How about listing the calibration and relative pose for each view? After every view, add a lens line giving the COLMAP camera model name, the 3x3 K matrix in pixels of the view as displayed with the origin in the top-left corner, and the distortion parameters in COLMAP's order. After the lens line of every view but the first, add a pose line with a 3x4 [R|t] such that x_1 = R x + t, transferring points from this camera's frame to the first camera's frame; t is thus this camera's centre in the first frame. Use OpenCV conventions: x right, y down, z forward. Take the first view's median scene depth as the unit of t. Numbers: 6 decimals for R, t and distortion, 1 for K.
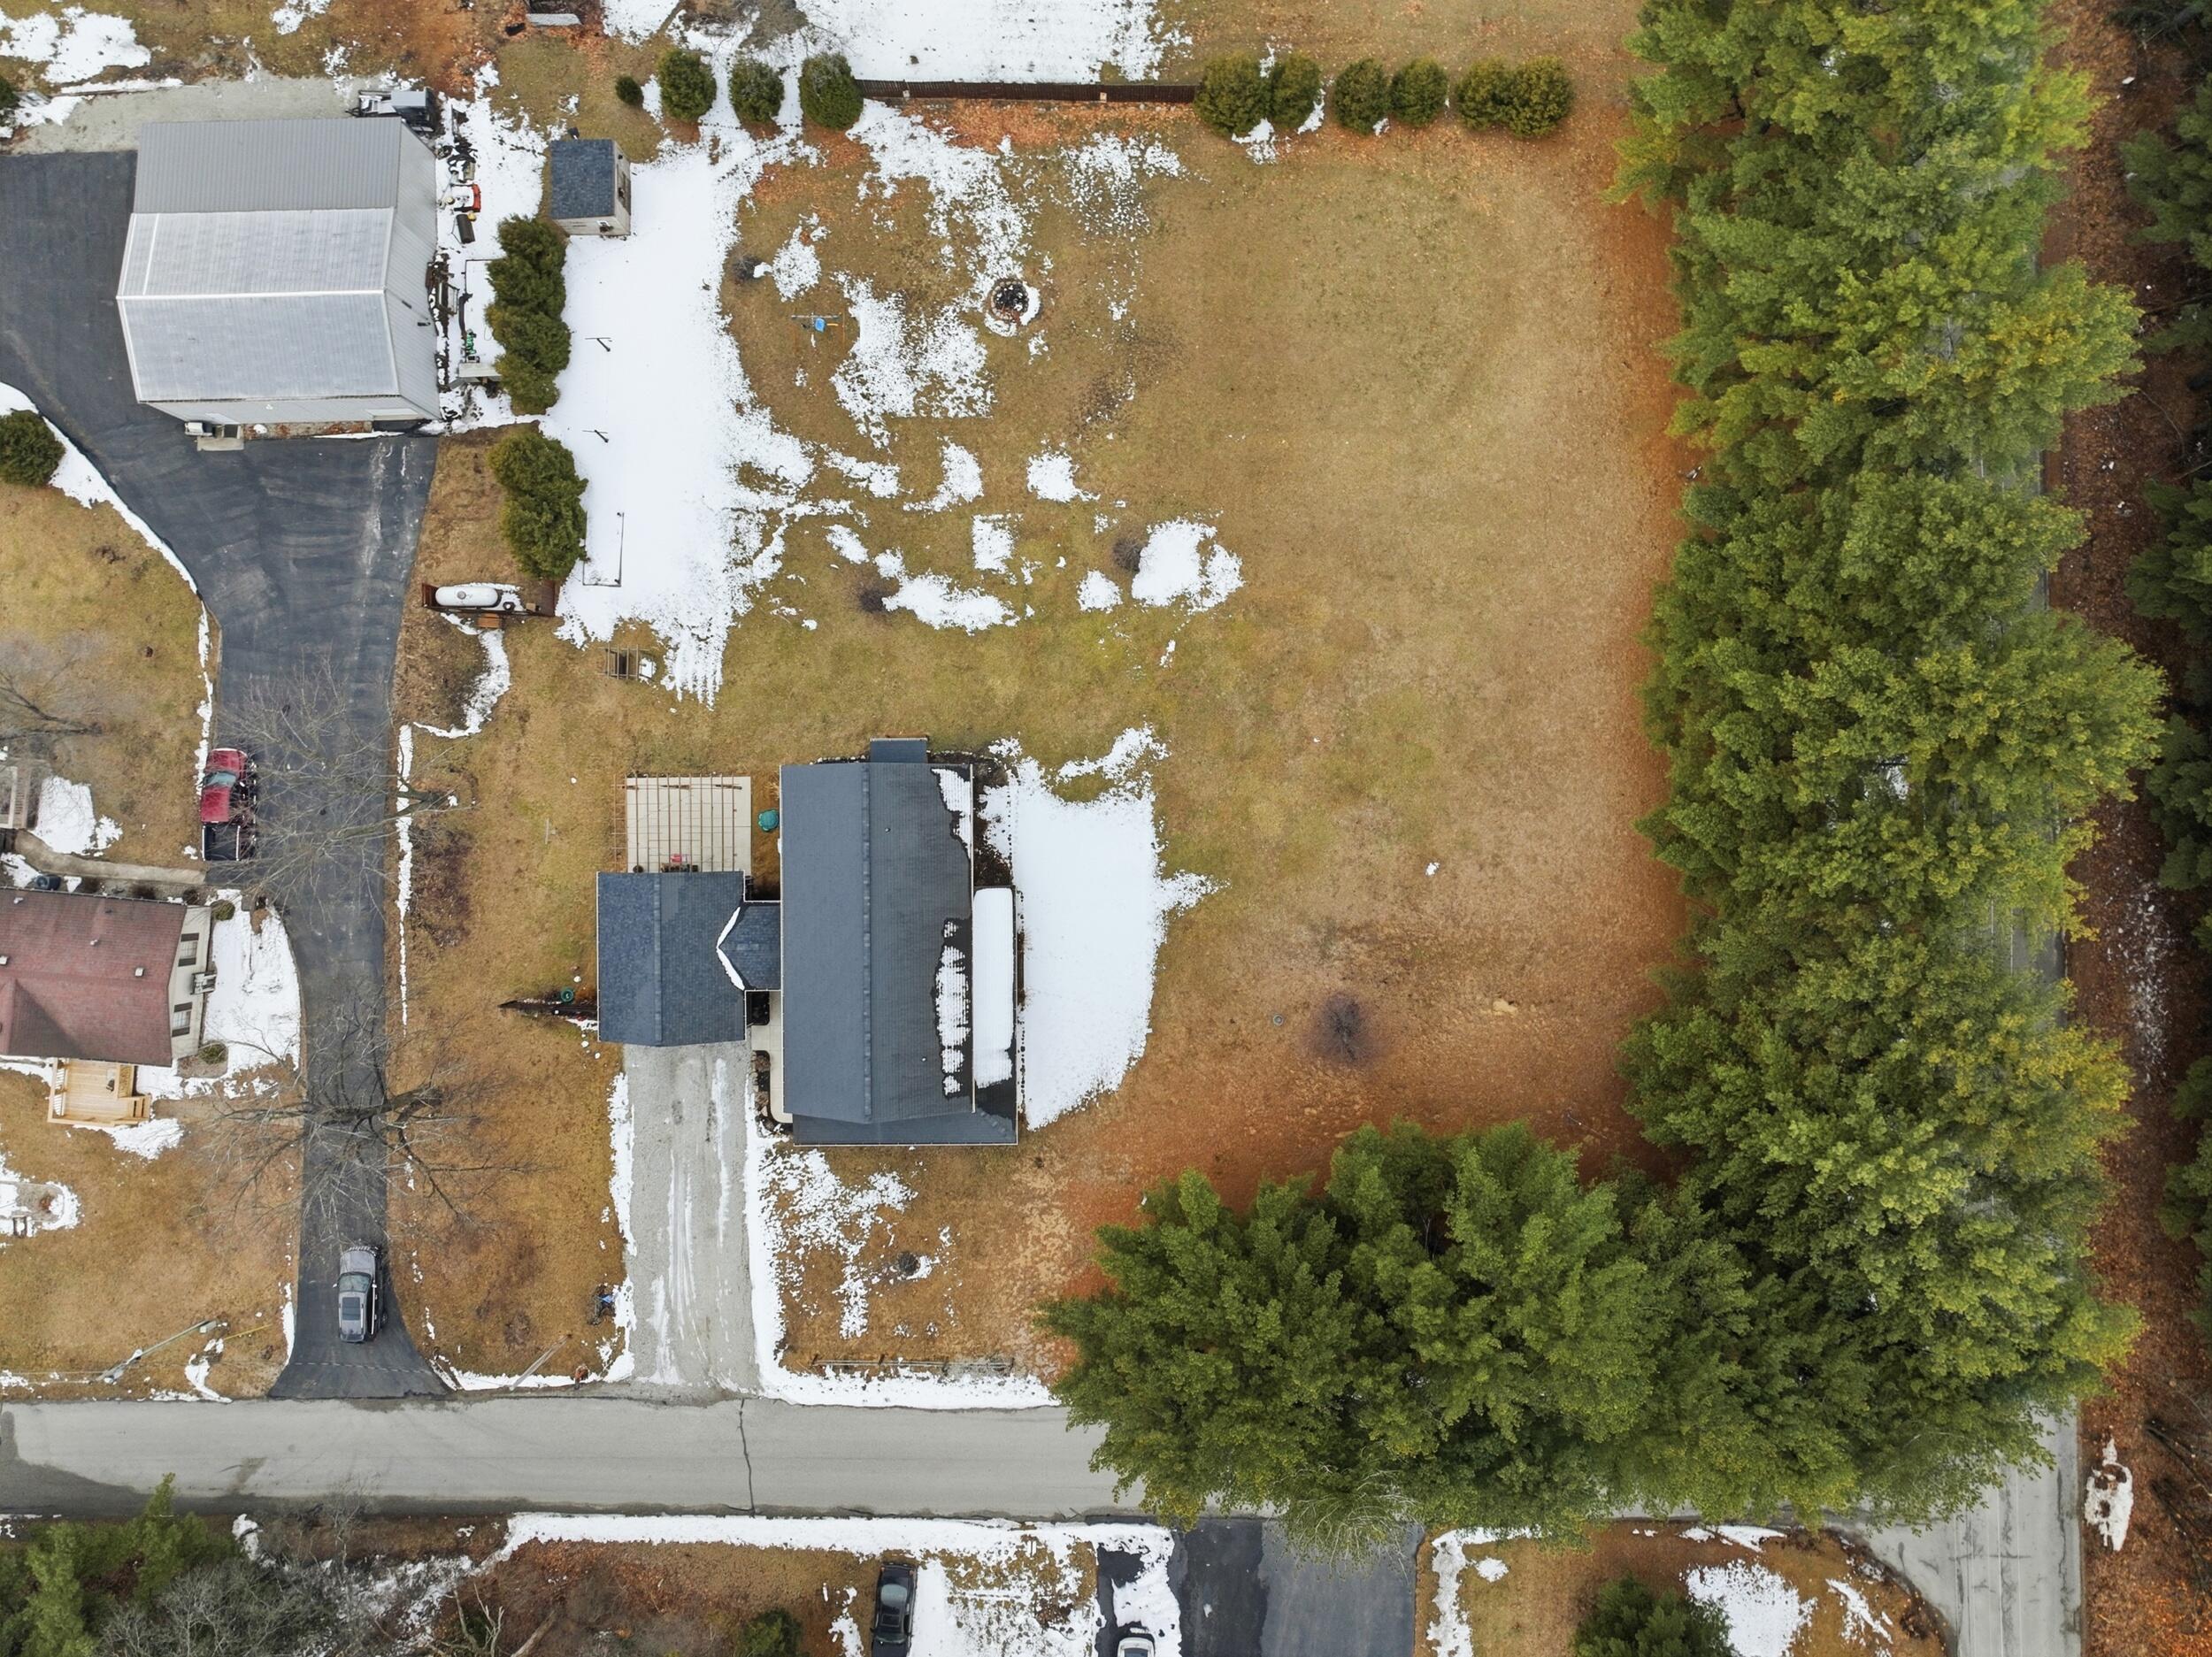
lens RADIAL K [[1548.6, 0, 1112.6], [0, 1548.6, 829.8], [0, 0, 1]] dist [0.007898, 0.004323]
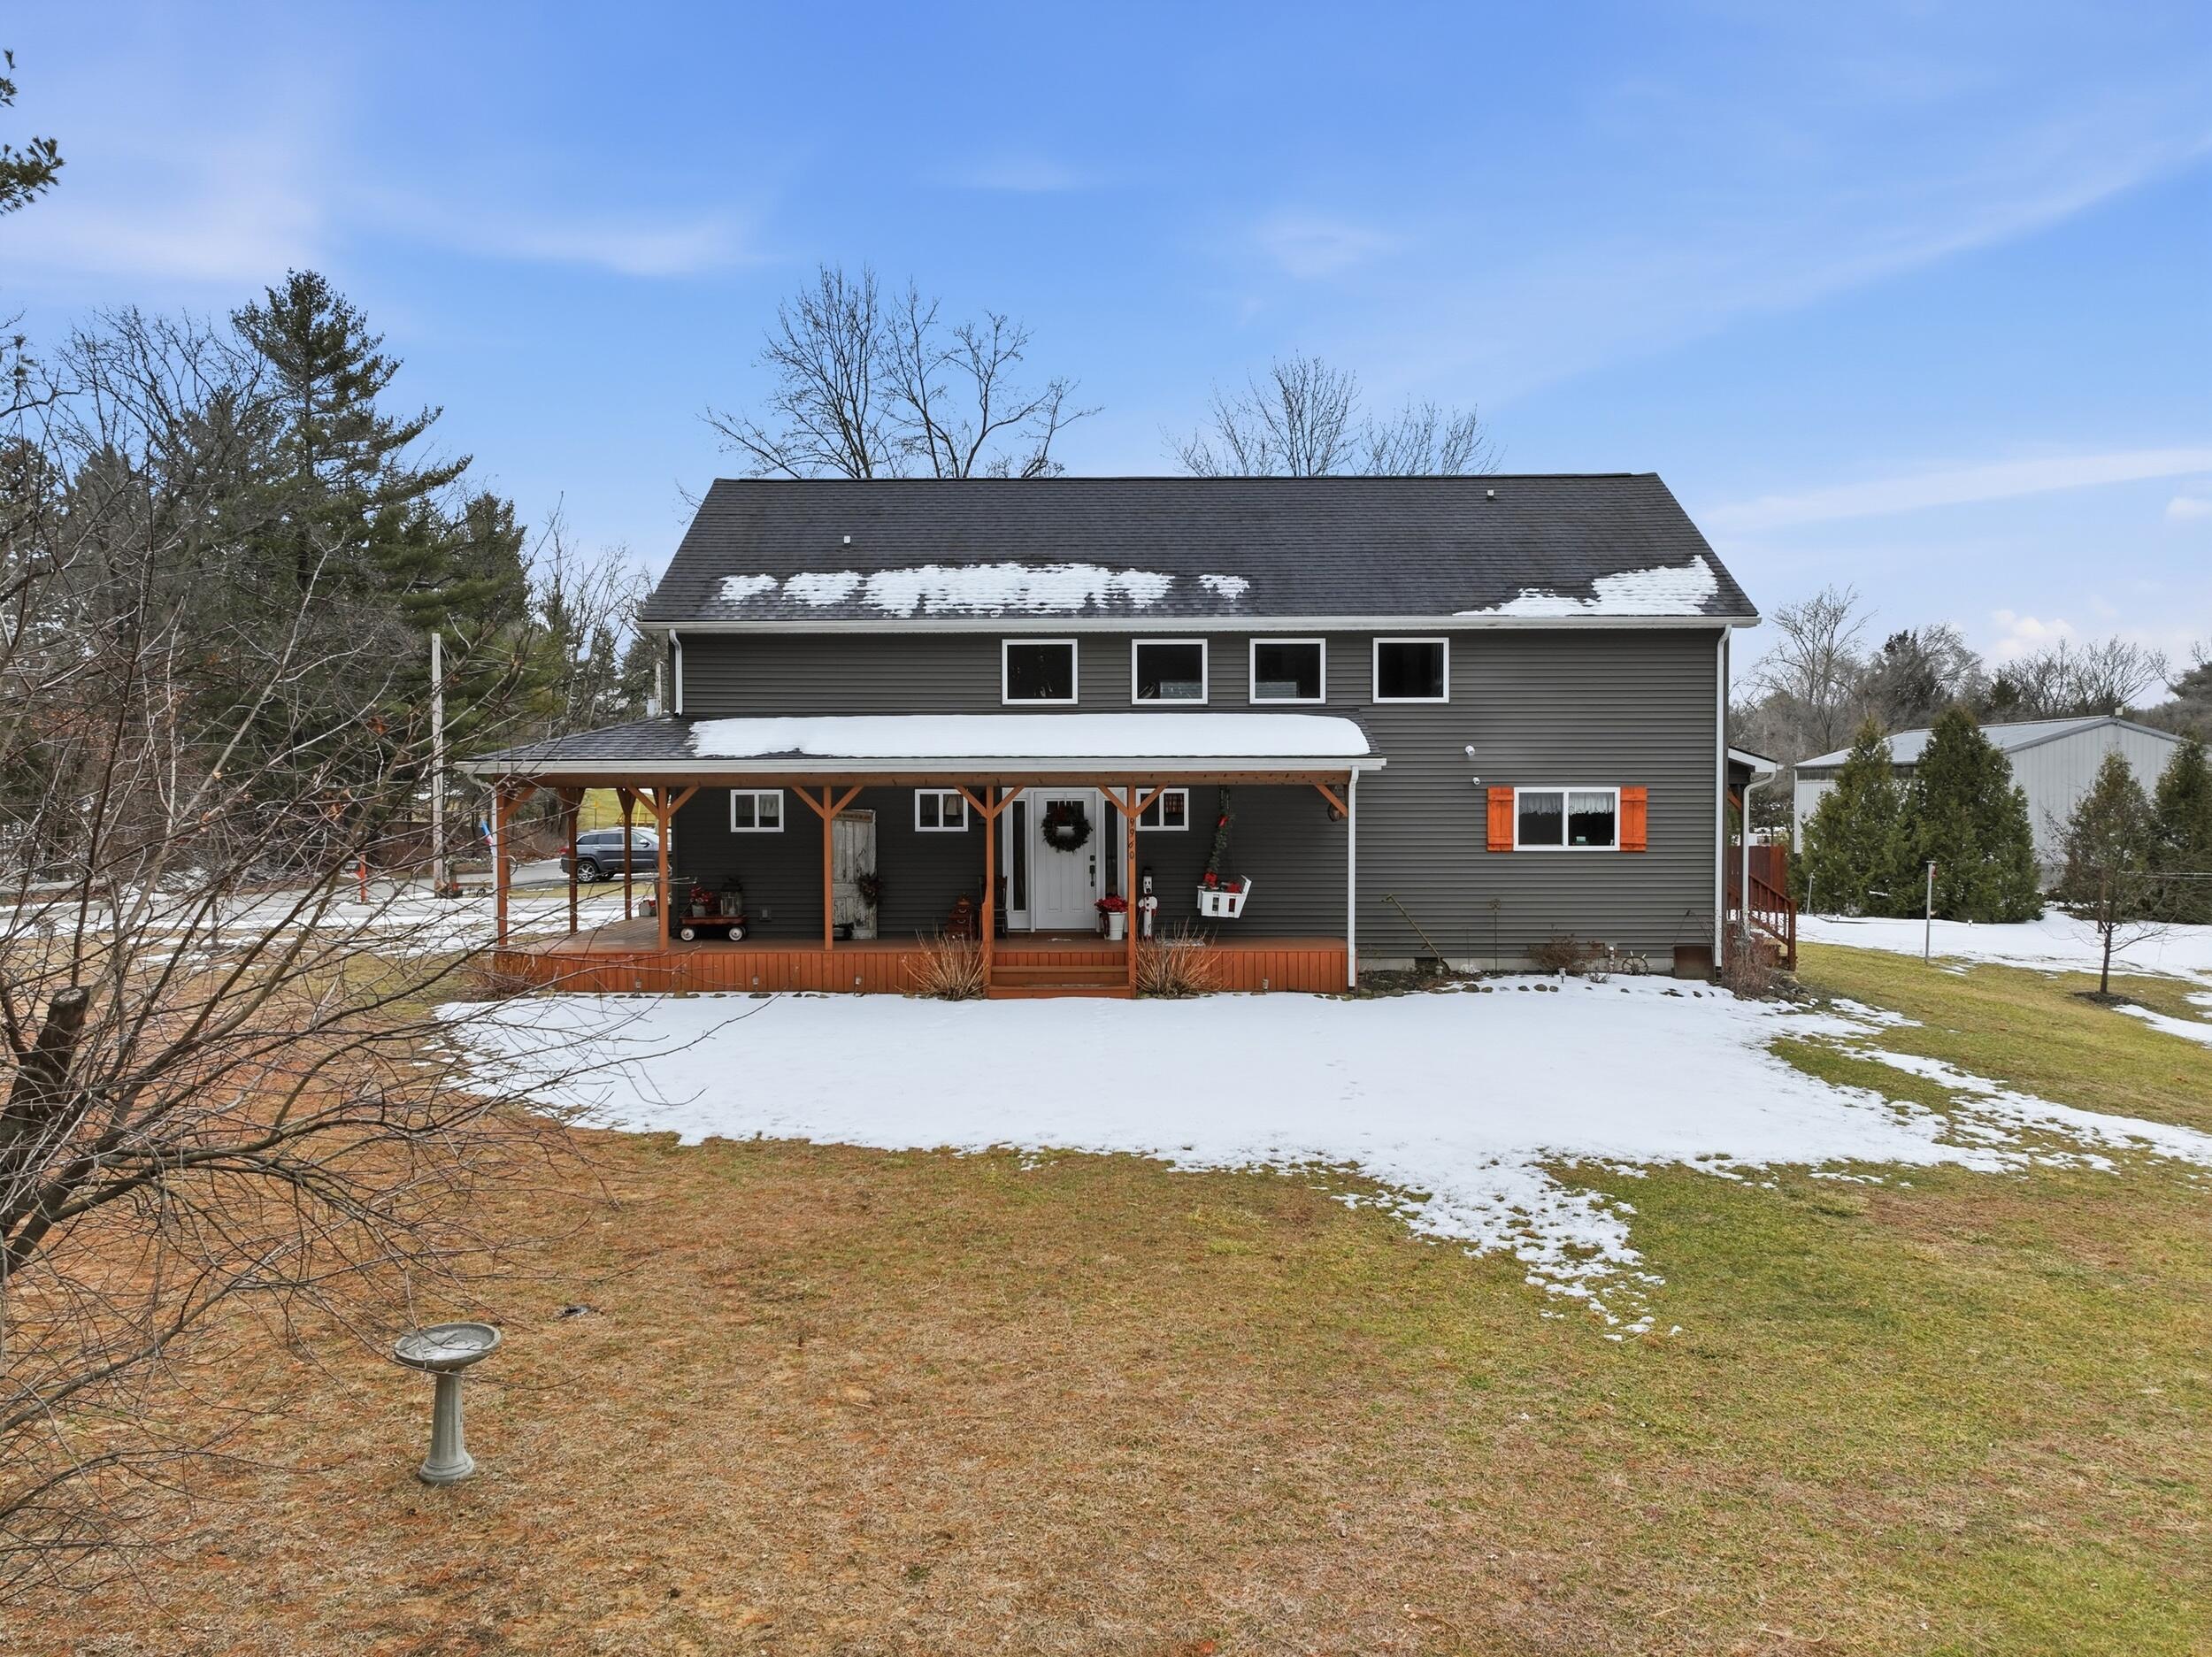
lens RADIAL K [[1548.6, 0, 1108.2], [0, 1548.6, 829.3], [0, 0, 1]] dist [0.007898, 0.004323]
pose [[-0.011760, 0.034830, -0.999324, 0.202293], [-0.999927, 0.002184, 0.011843, 0.077111], [0.002595, 0.999391, 0.034802, 0.944359]]
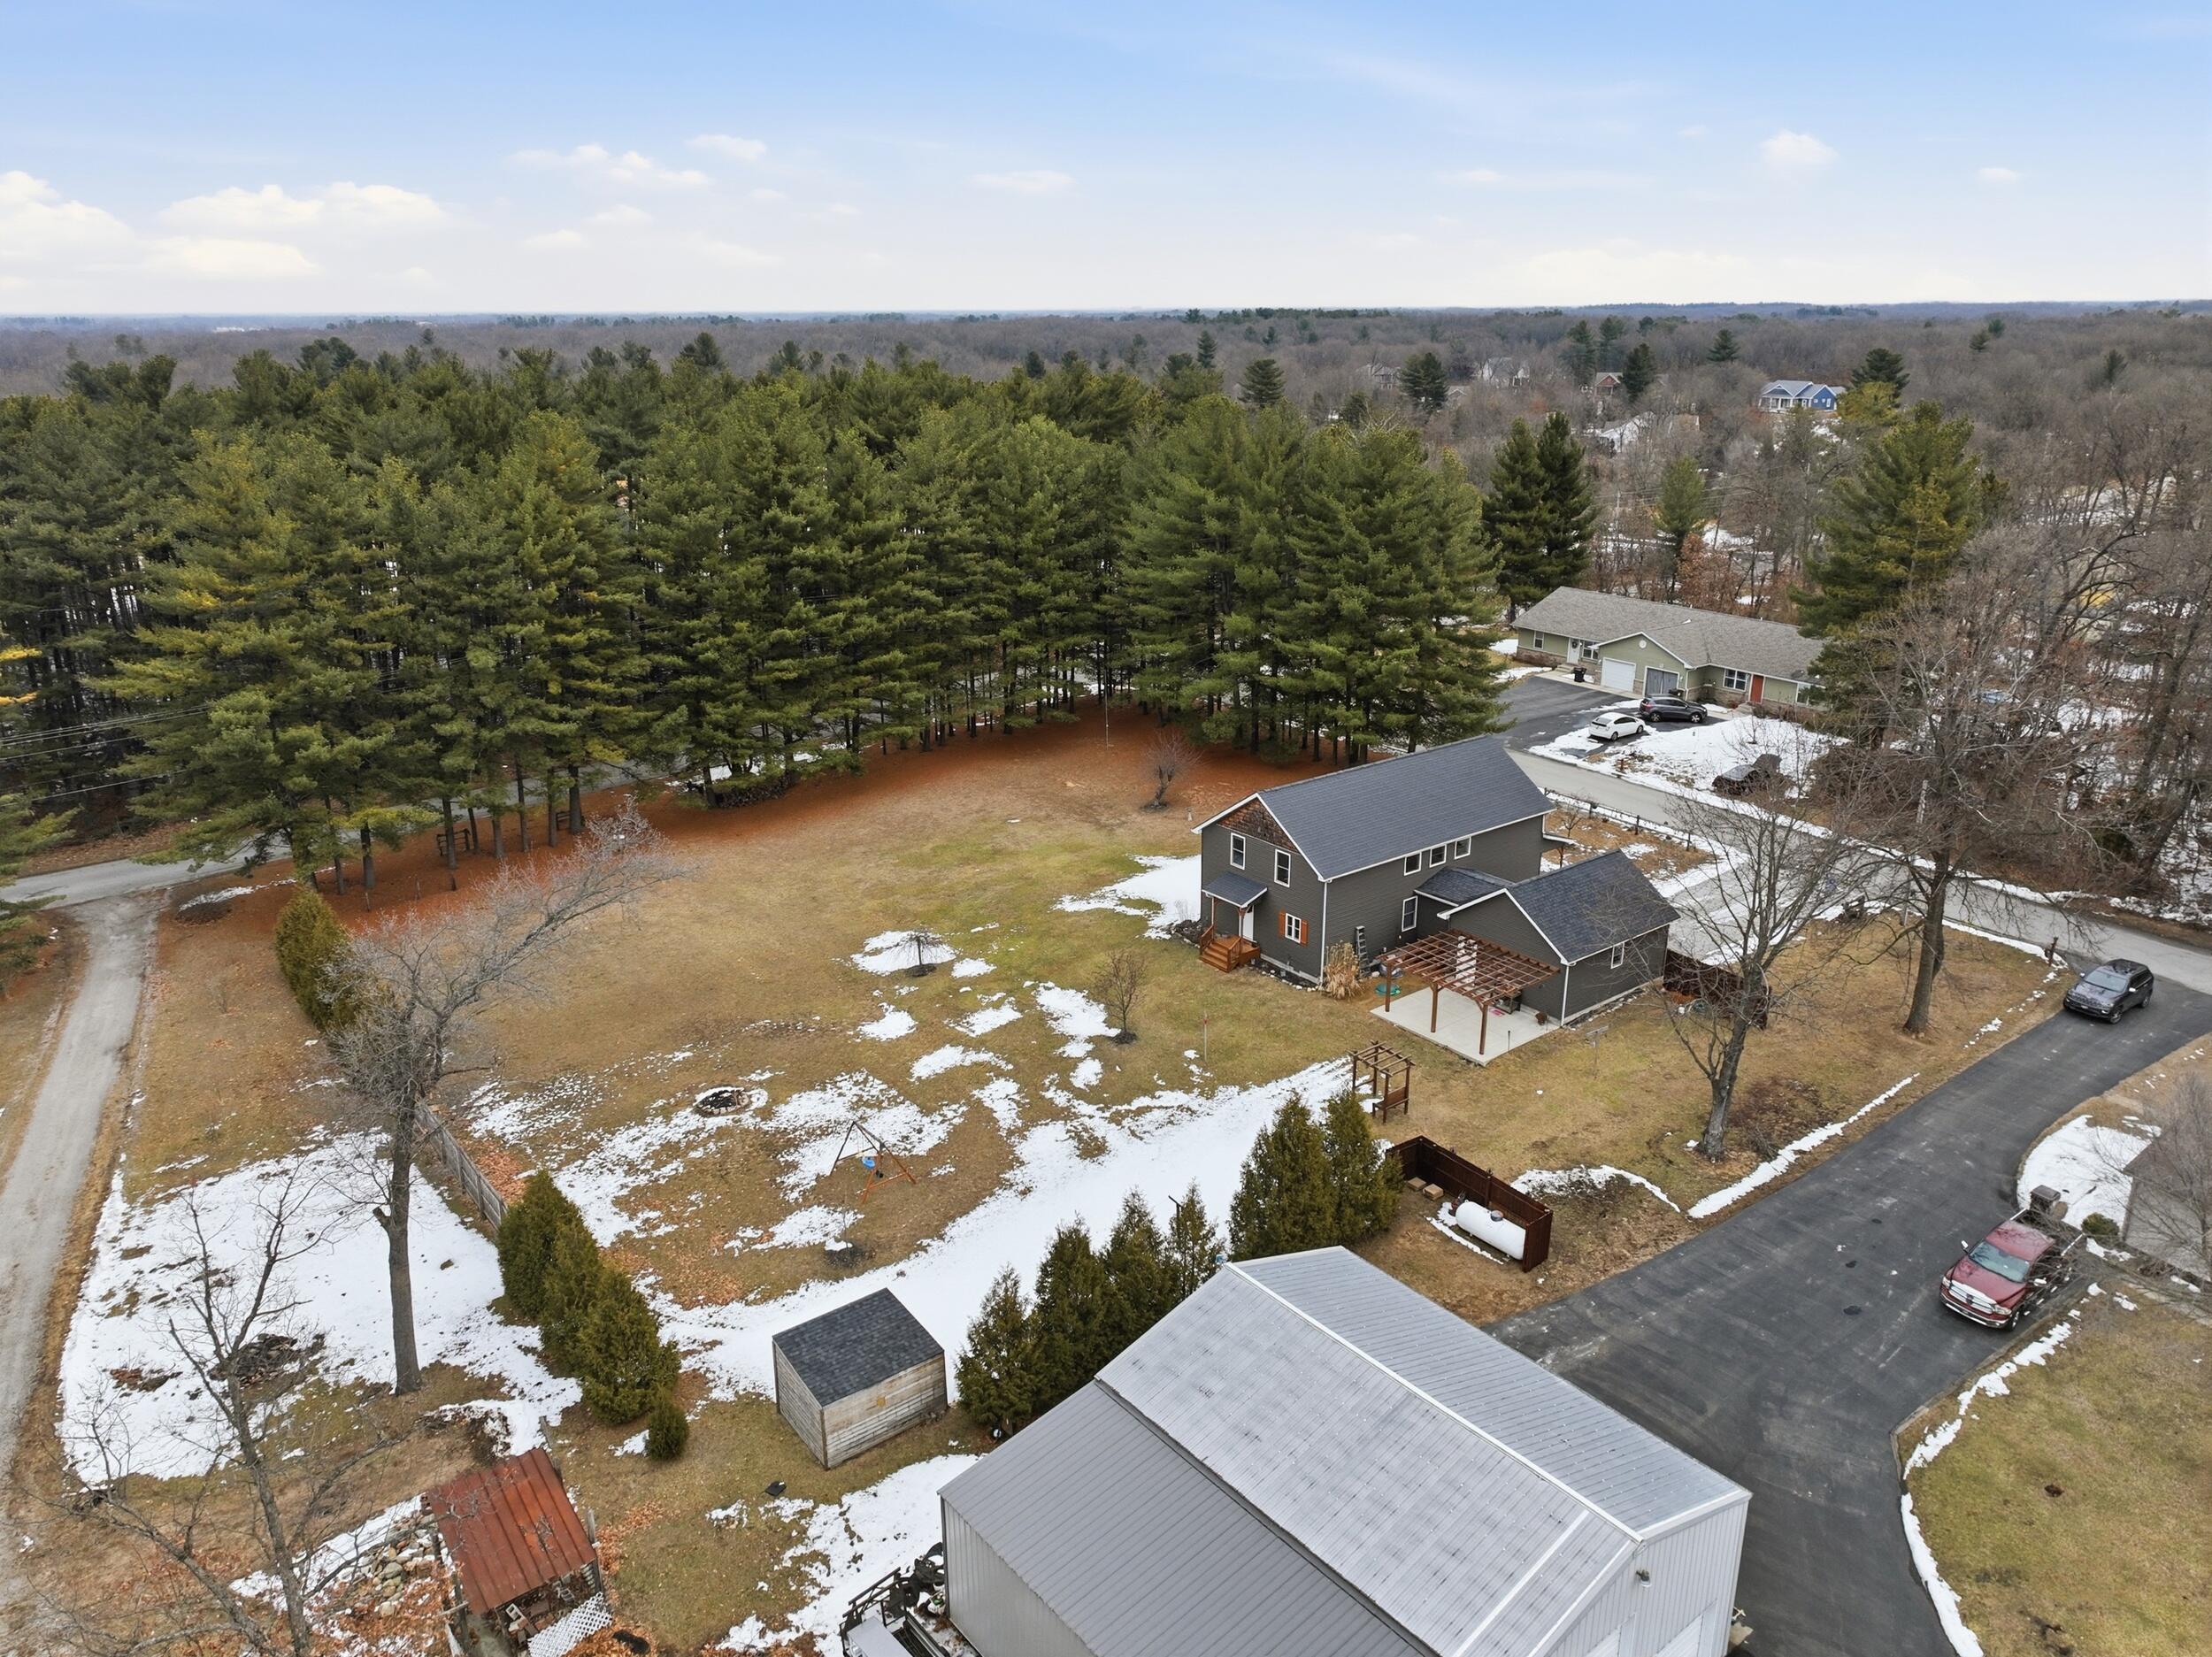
lens RADIAL K [[1548.6, 0, 1109.4], [0, 1548.6, 834.3], [0, 0, 1]] dist [0.007898, 0.004323]
pose [[-0.608285, -0.242860, 0.755651, -0.766623], [0.793607, -0.202057, 0.573899, -0.619591], [0.013308, 0.948784, 0.315644, 0.620442]]
